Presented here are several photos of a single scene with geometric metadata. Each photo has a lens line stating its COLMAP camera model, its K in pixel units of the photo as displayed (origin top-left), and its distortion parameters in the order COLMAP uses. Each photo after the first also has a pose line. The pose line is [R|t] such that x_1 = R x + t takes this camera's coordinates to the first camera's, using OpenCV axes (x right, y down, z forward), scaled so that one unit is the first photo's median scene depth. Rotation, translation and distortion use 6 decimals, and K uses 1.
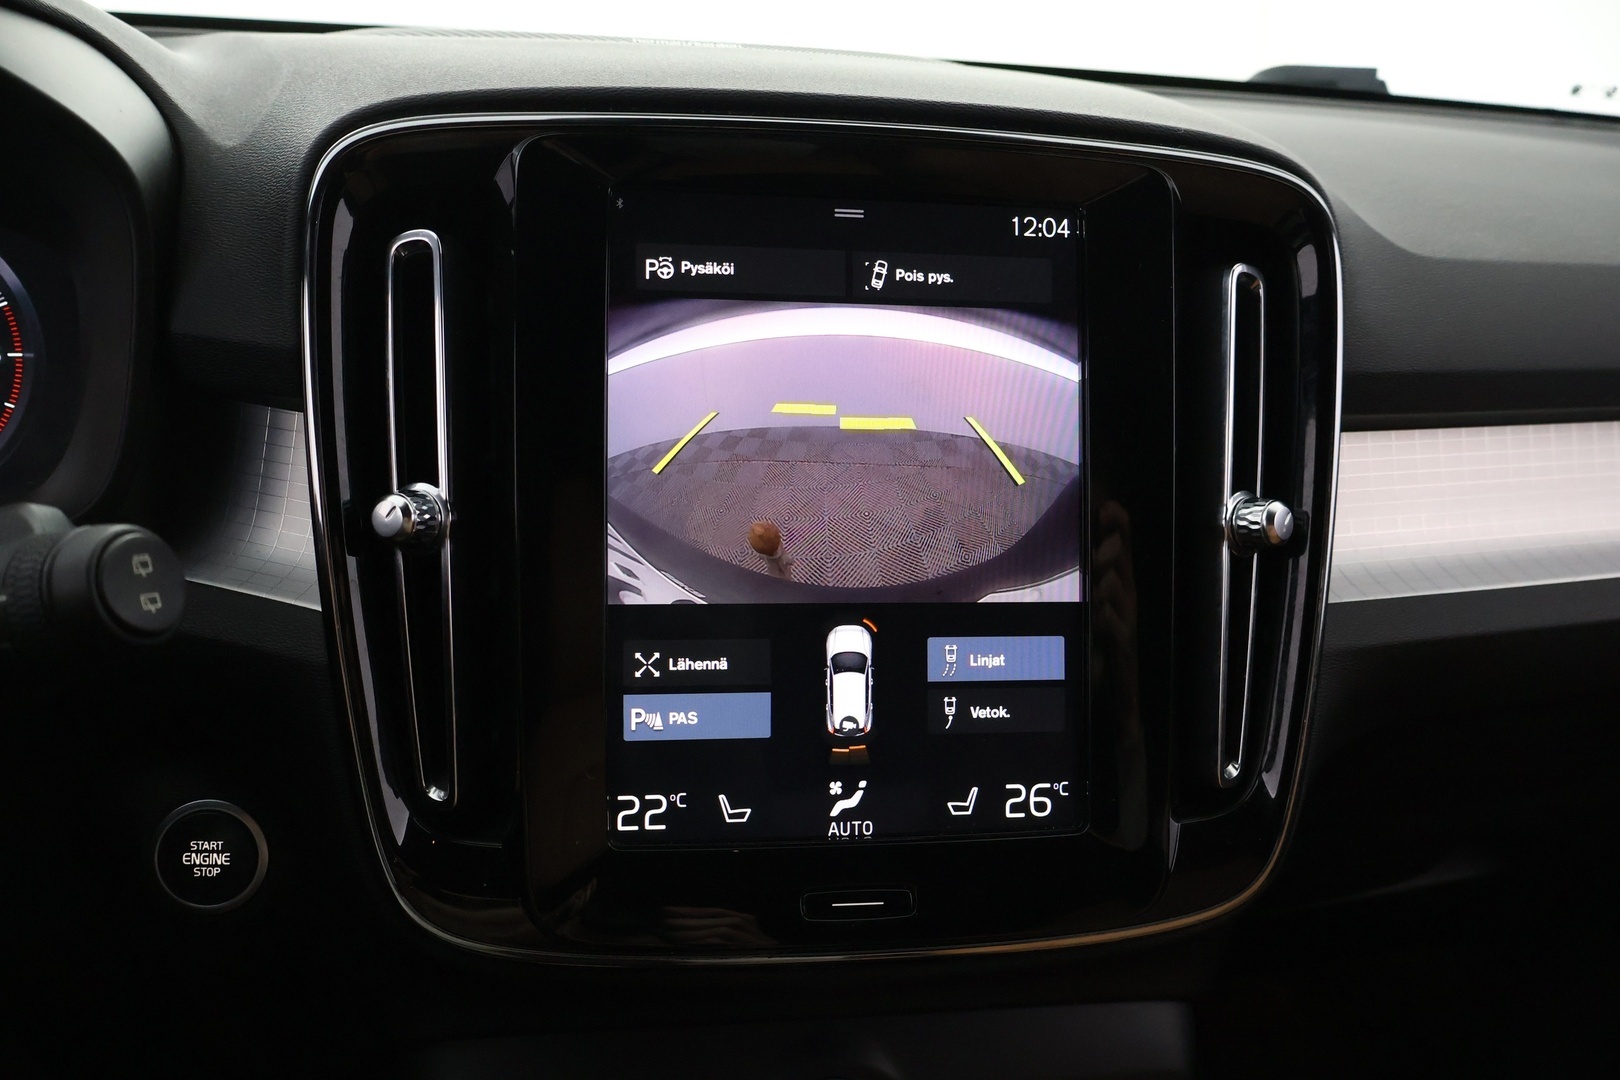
lens RADIAL K [[1347.4, 0, 811.4], [0, 1347.4, 531.7], [0, 0, 1]] dist [-0.025984, 0.017738]
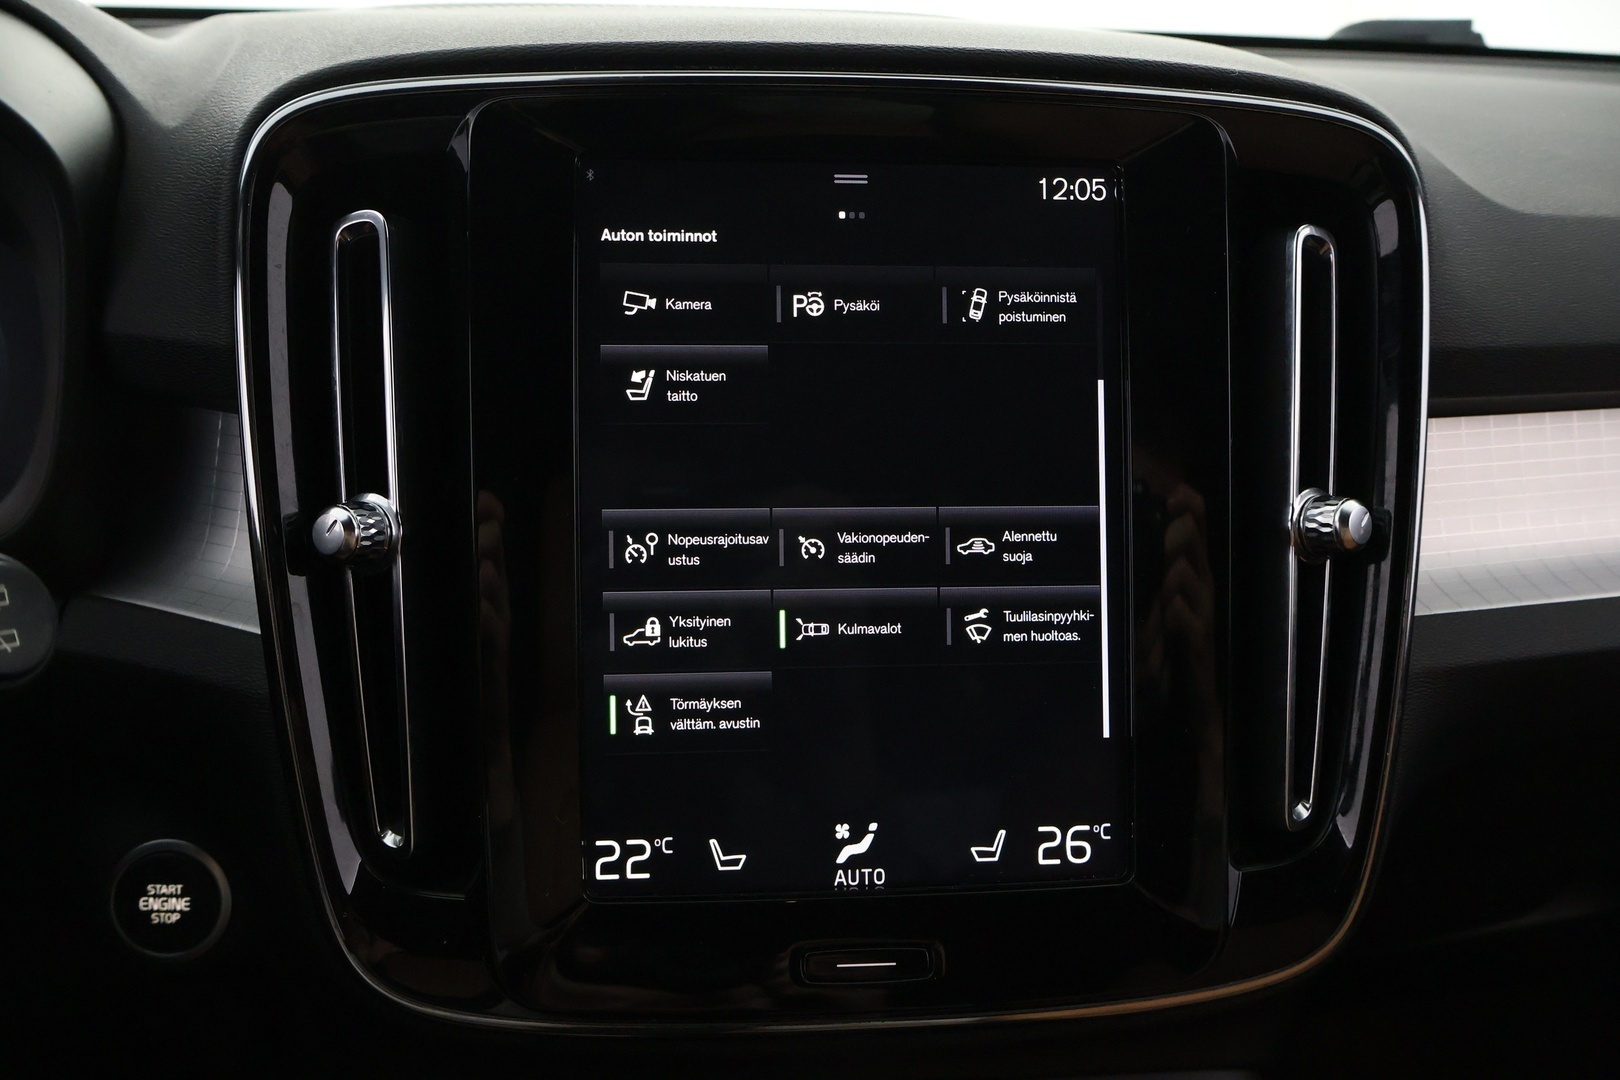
lens RADIAL K [[1347.4, 0, 804.3], [0, 1347.4, 541.4], [0, 0, 1]] dist [-0.025984, 0.017738]
pose [[0.997552, -0.012008, -0.068897, 0.055195], [0.012615, 0.999885, 0.008385, -0.007359], [0.068788, -0.009233, 0.997589, 0.117086]]
